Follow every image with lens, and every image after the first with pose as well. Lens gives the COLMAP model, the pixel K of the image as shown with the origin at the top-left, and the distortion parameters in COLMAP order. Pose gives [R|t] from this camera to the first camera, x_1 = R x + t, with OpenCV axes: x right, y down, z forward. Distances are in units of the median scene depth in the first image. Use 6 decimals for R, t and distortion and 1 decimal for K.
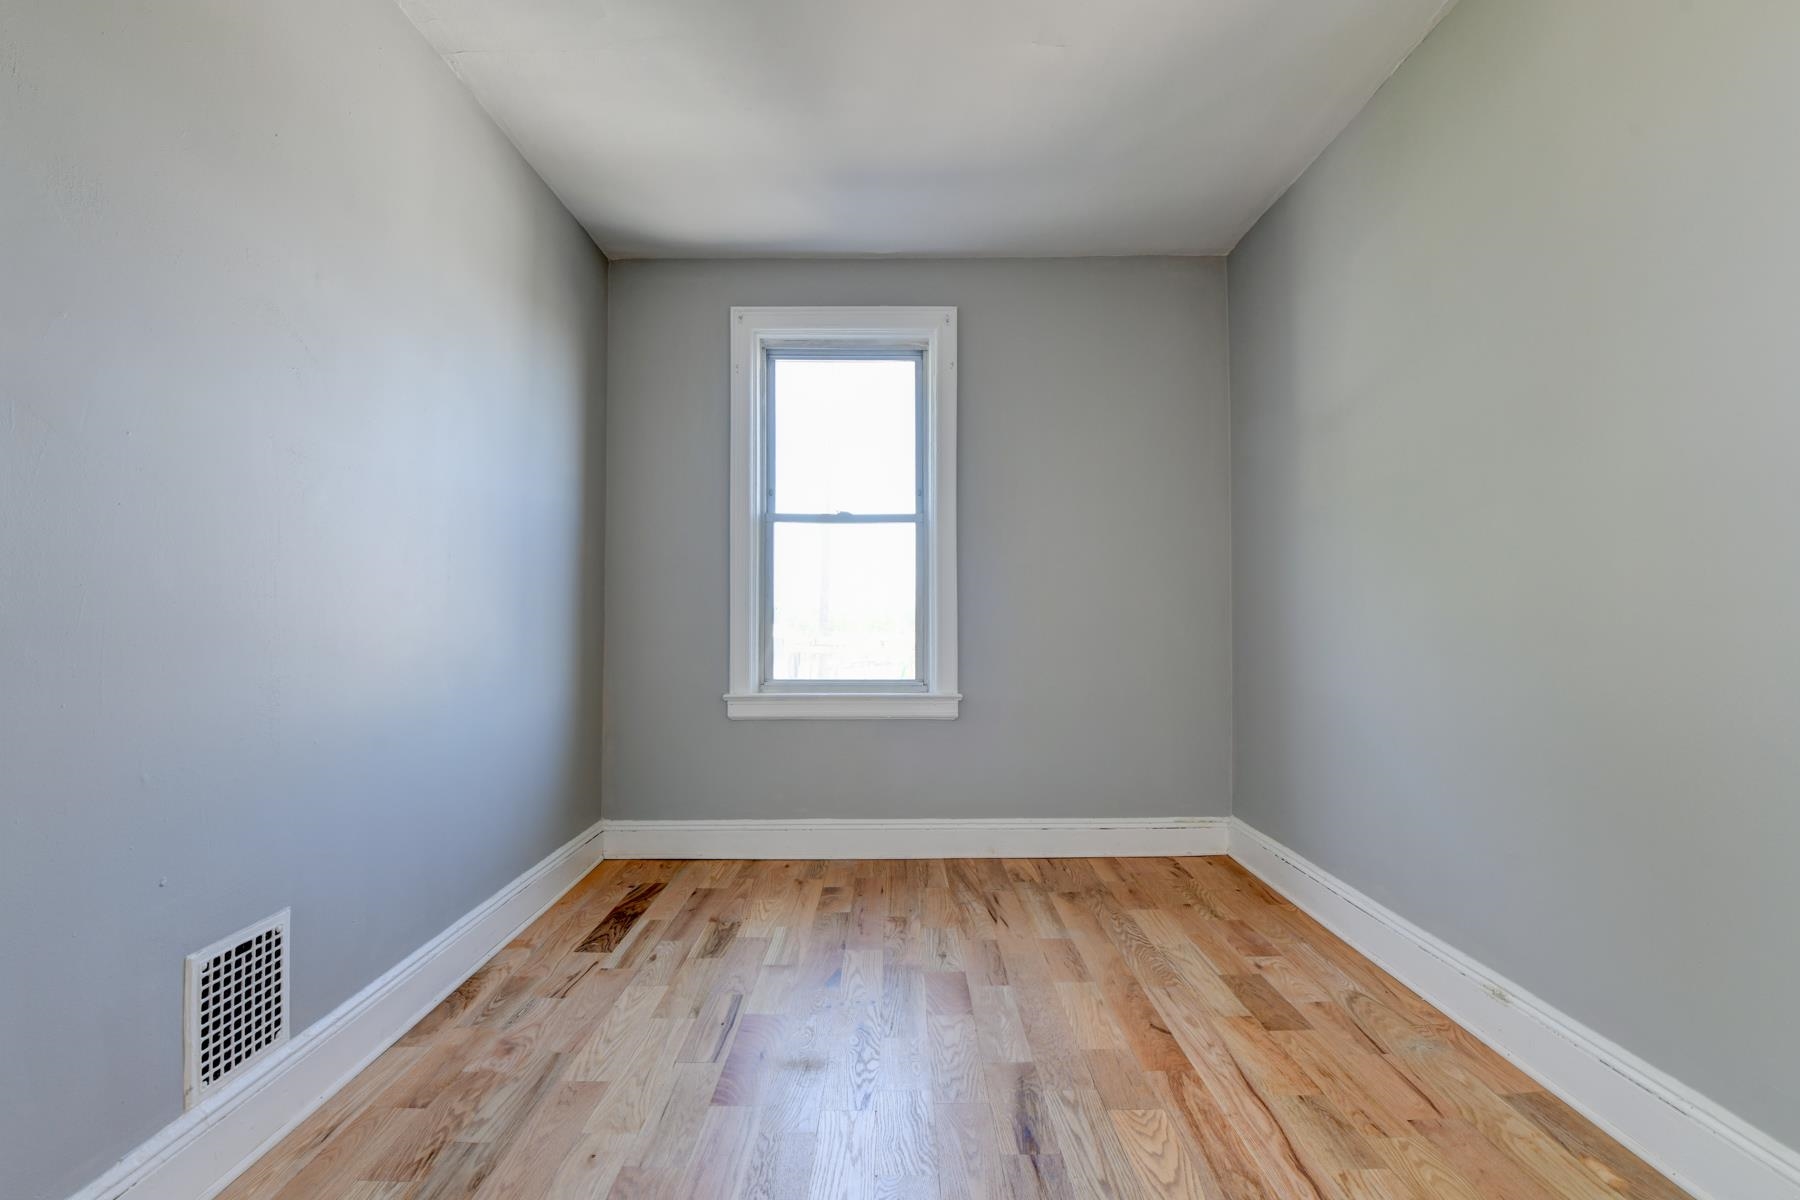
lens RADIAL K [[736.0, 0, 908.4], [0, 736.0, 596.2], [0, 0, 1]] dist [-0.016515, -0.005024]
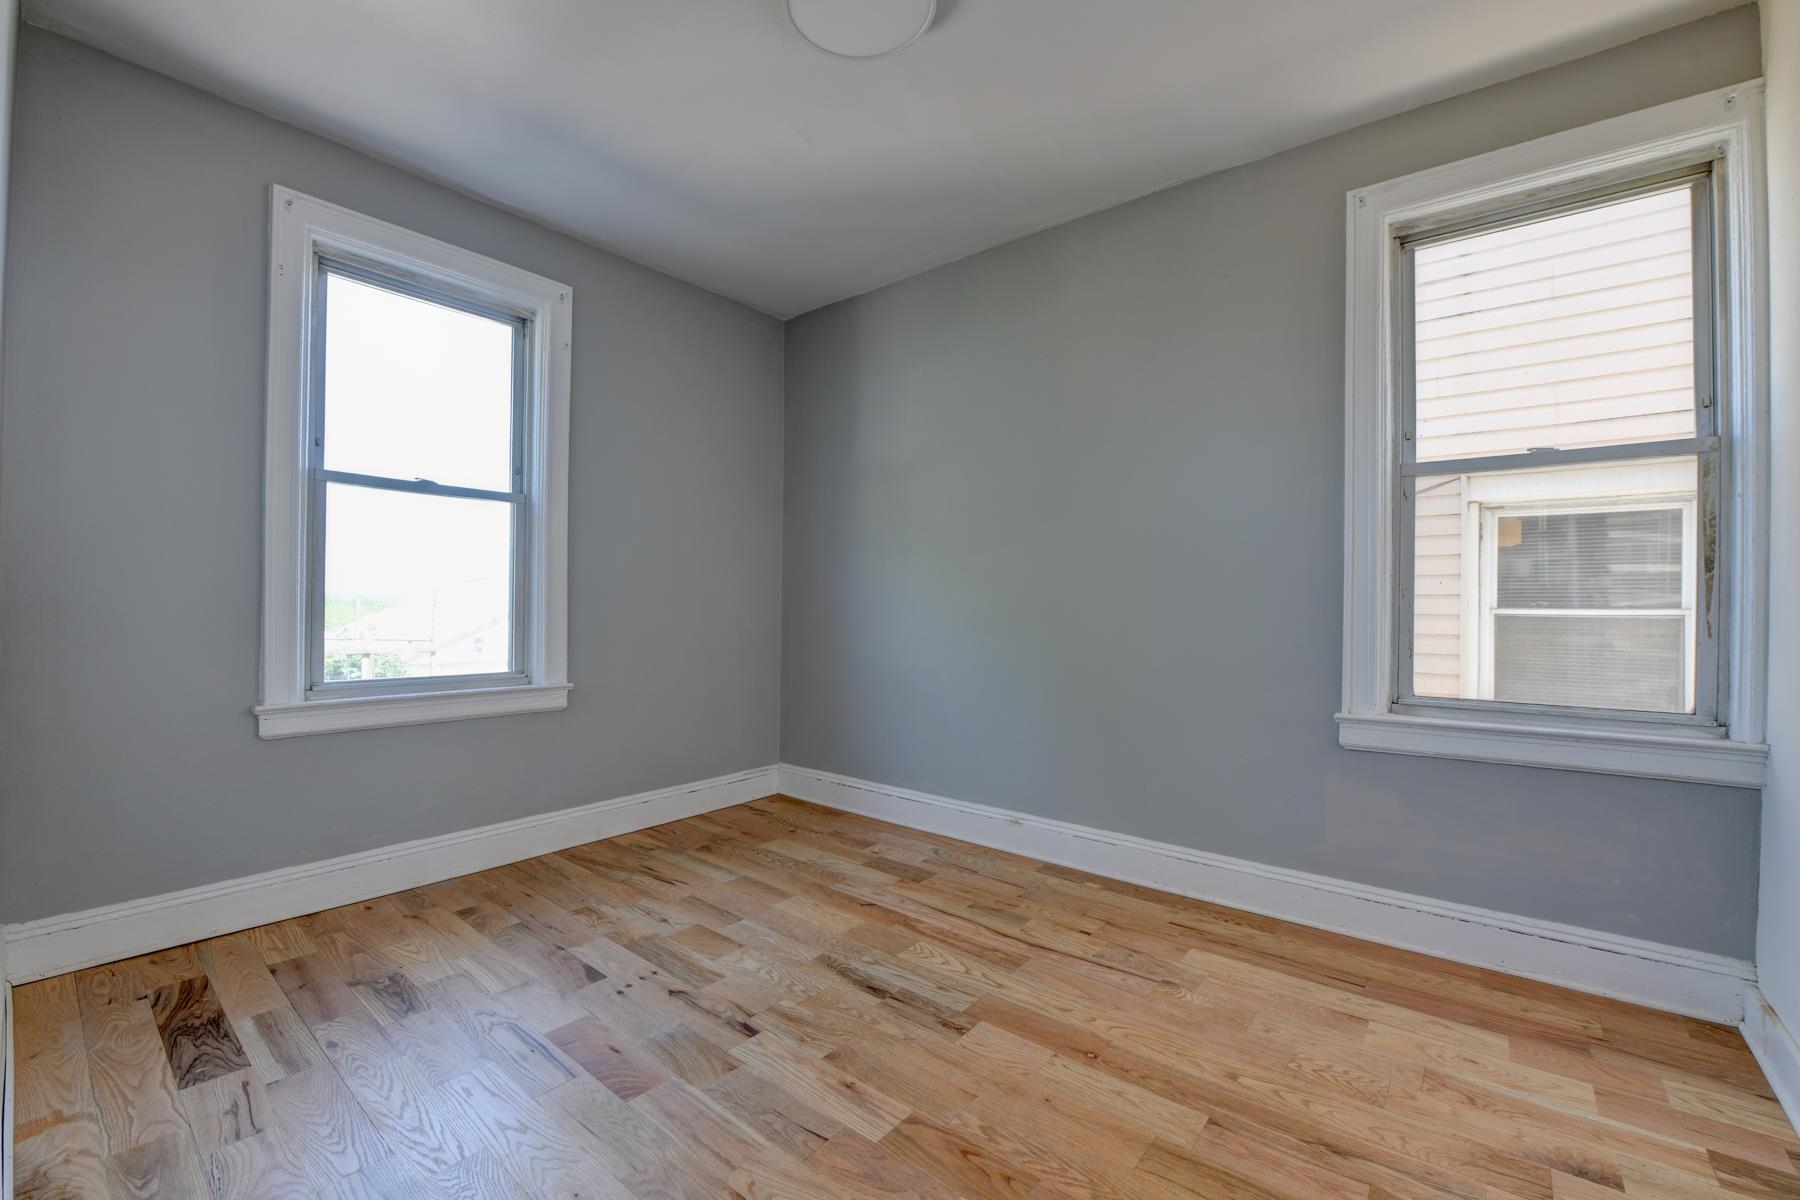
lens RADIAL K [[696.0, 0, 890.6], [0, 696.0, 603.9], [0, 0, 1]] dist [-0.023783, -0.000345]
pose [[0.651534, 0.011102, 0.758538, -0.567879], [-0.028361, 0.999550, 0.009732, 0.009056], [-0.758089, -0.027854, 0.651556, 0.115373]]
